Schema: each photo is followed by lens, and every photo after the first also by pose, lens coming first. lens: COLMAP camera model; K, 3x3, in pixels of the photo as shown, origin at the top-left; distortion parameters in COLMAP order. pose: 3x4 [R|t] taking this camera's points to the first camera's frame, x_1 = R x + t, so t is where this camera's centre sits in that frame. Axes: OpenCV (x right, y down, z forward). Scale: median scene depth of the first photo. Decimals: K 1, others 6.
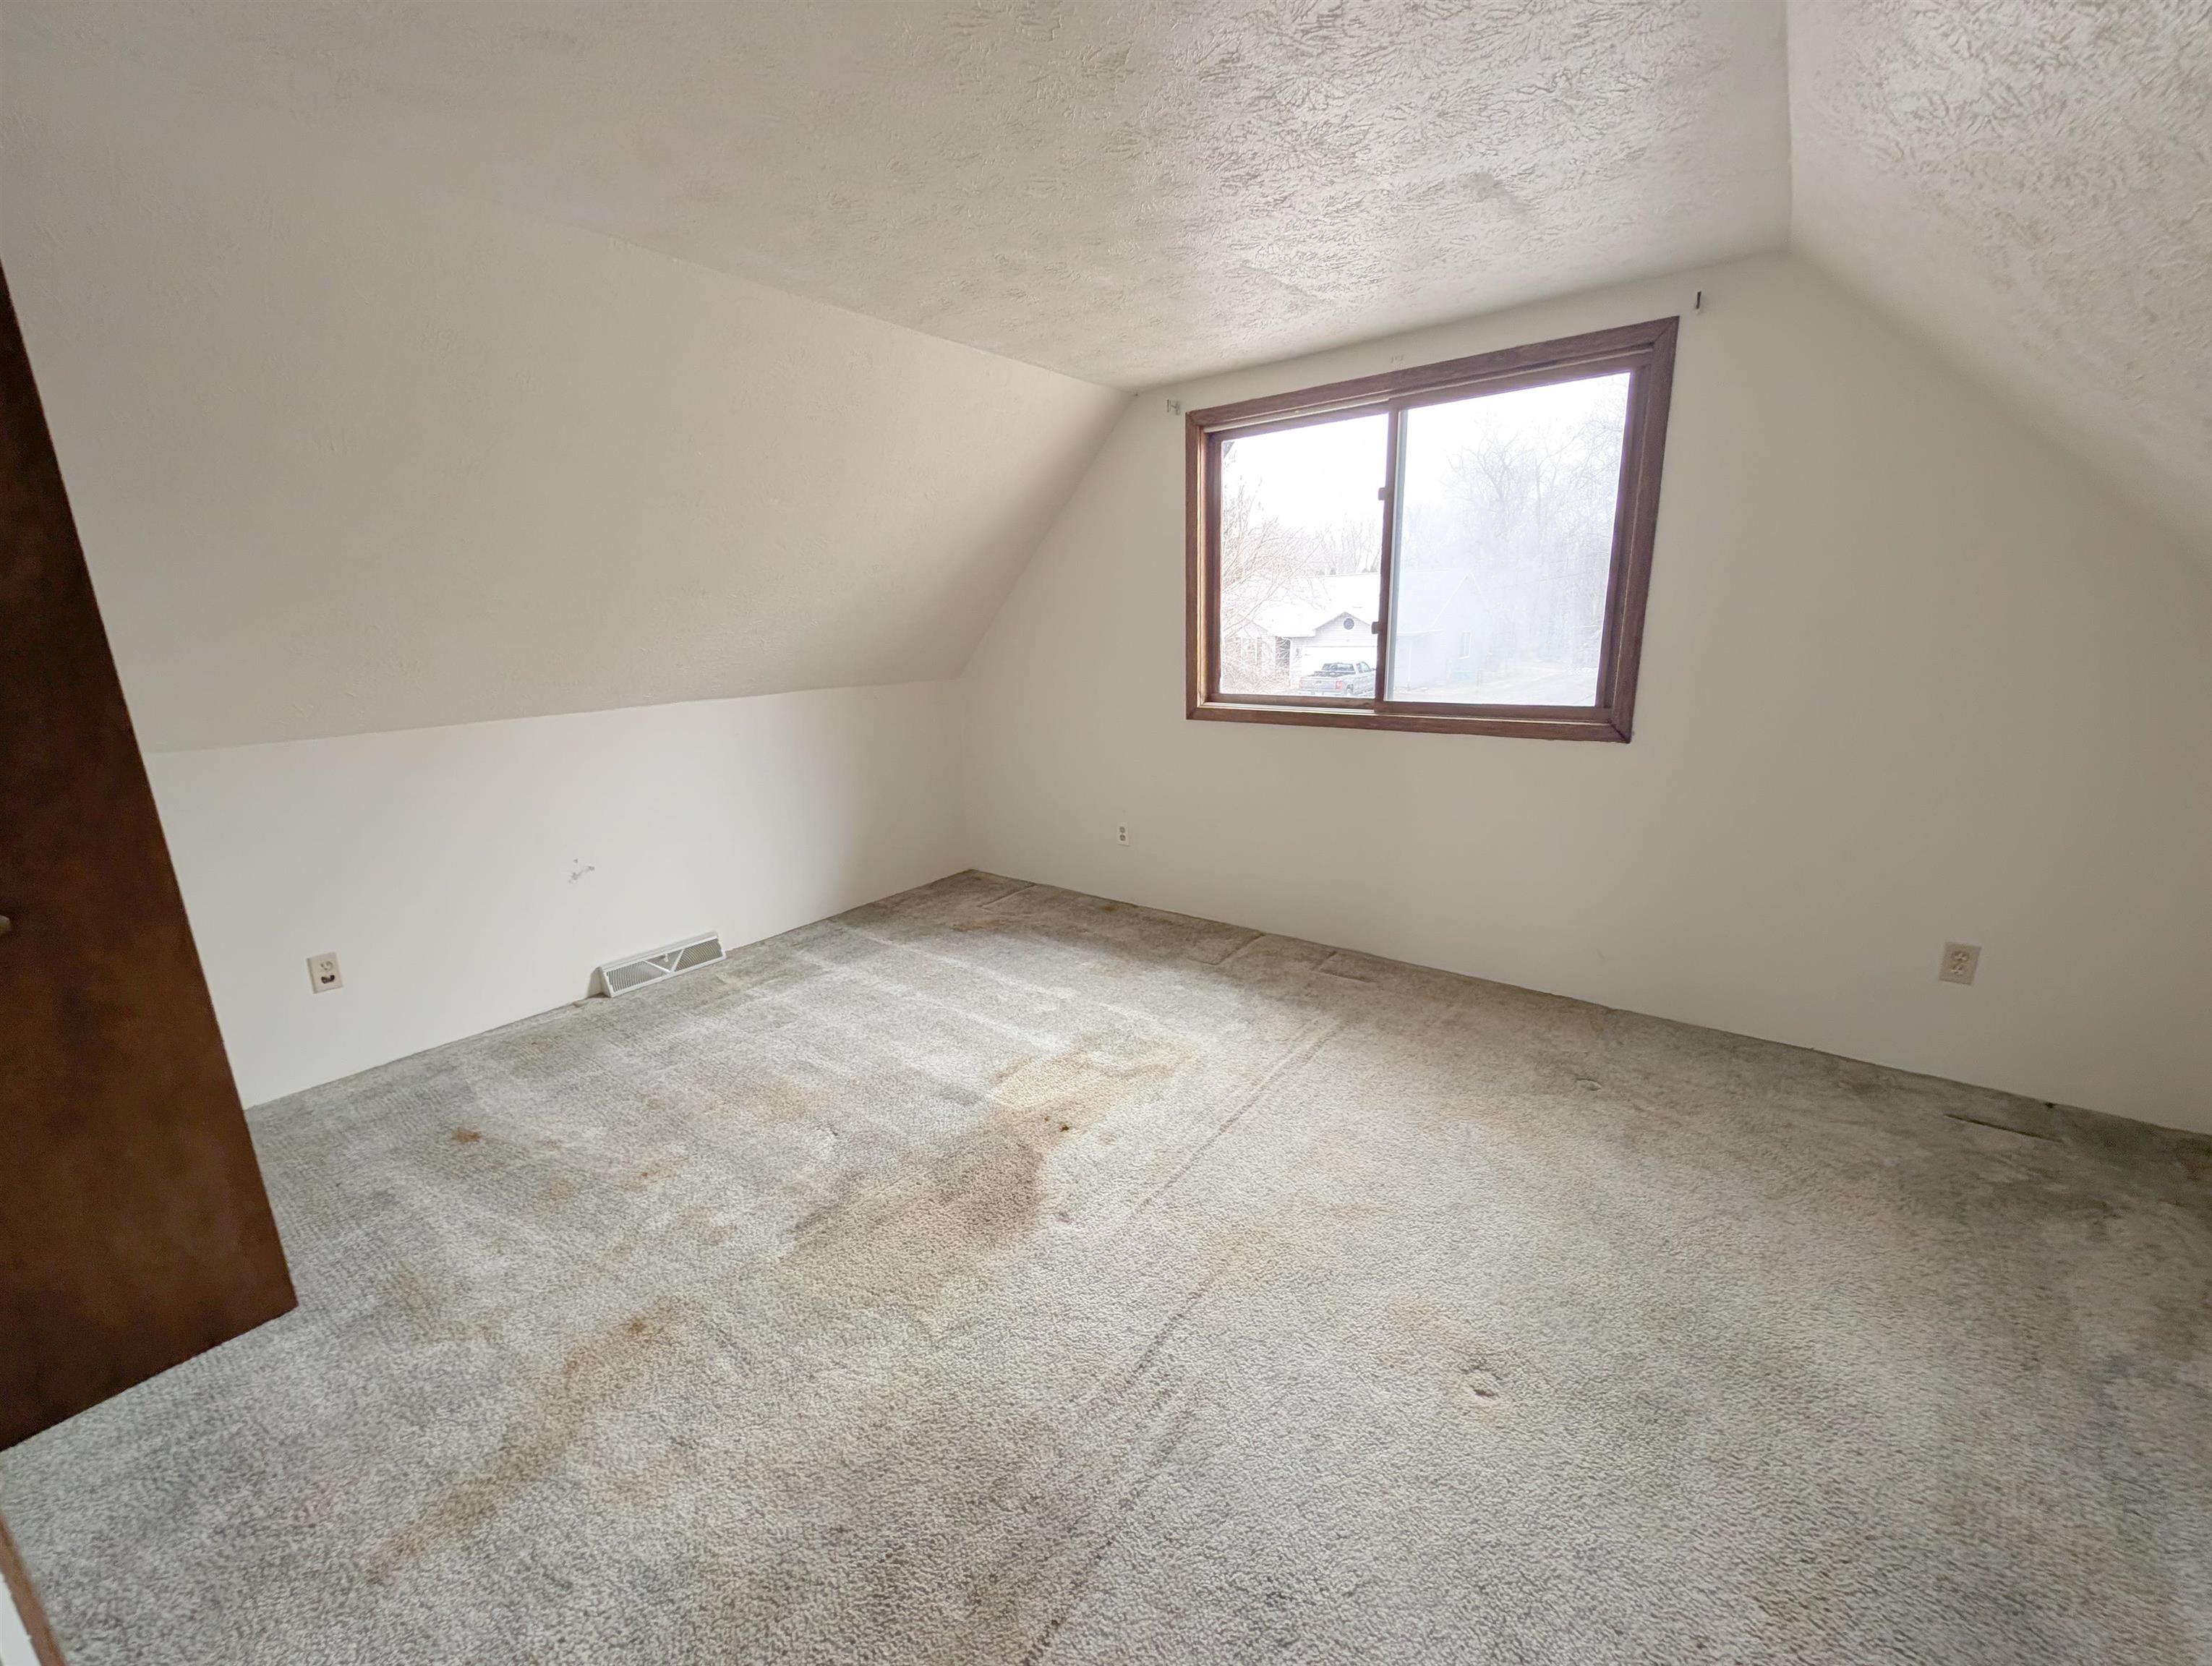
lens RADIAL K [[881.3, 0, 1094.6], [0, 881.3, 830.7], [0, 0, 1]] dist [0.015142, -0.009007]
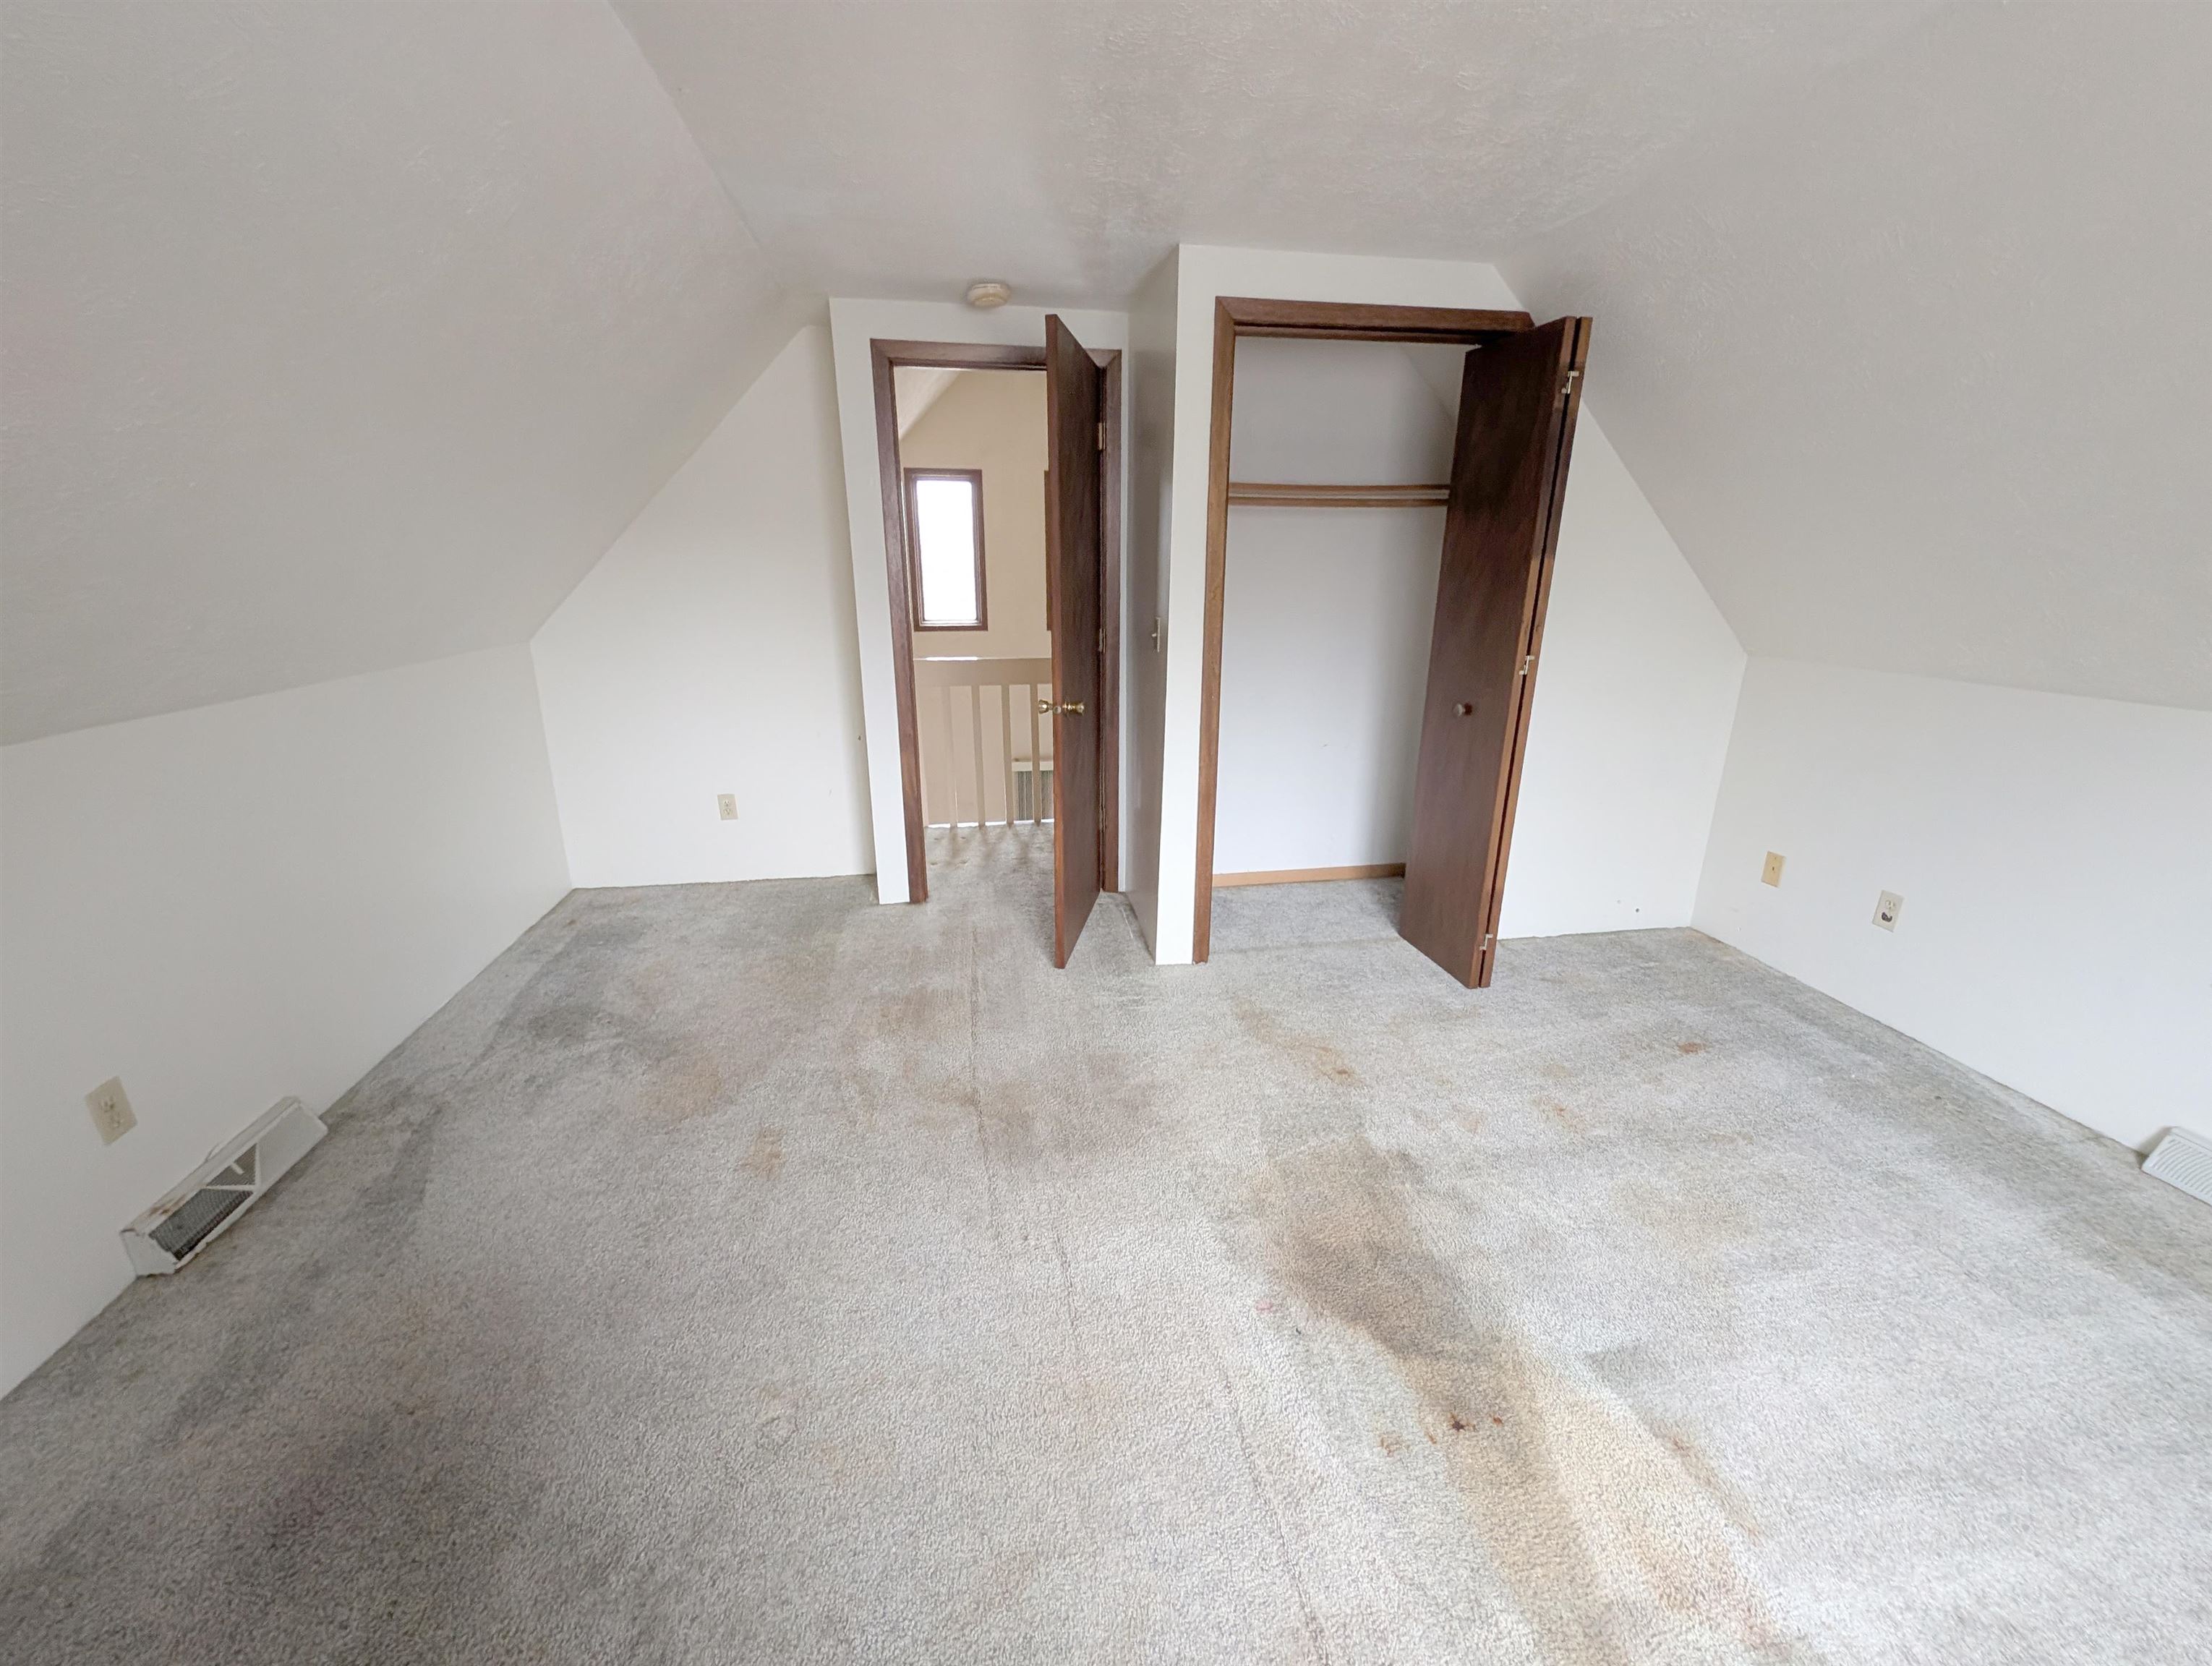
lens RADIAL K [[881.3, 0, 1094.6], [0, 881.3, 830.7], [0, 0, 1]] dist [0.015142, -0.009007]
pose [[-0.684480, 0.241847, -0.687748, 0.418135], [-0.152341, 0.875096, 0.459346, -0.244025], [0.712937, 0.419185, -0.562142, 0.887081]]
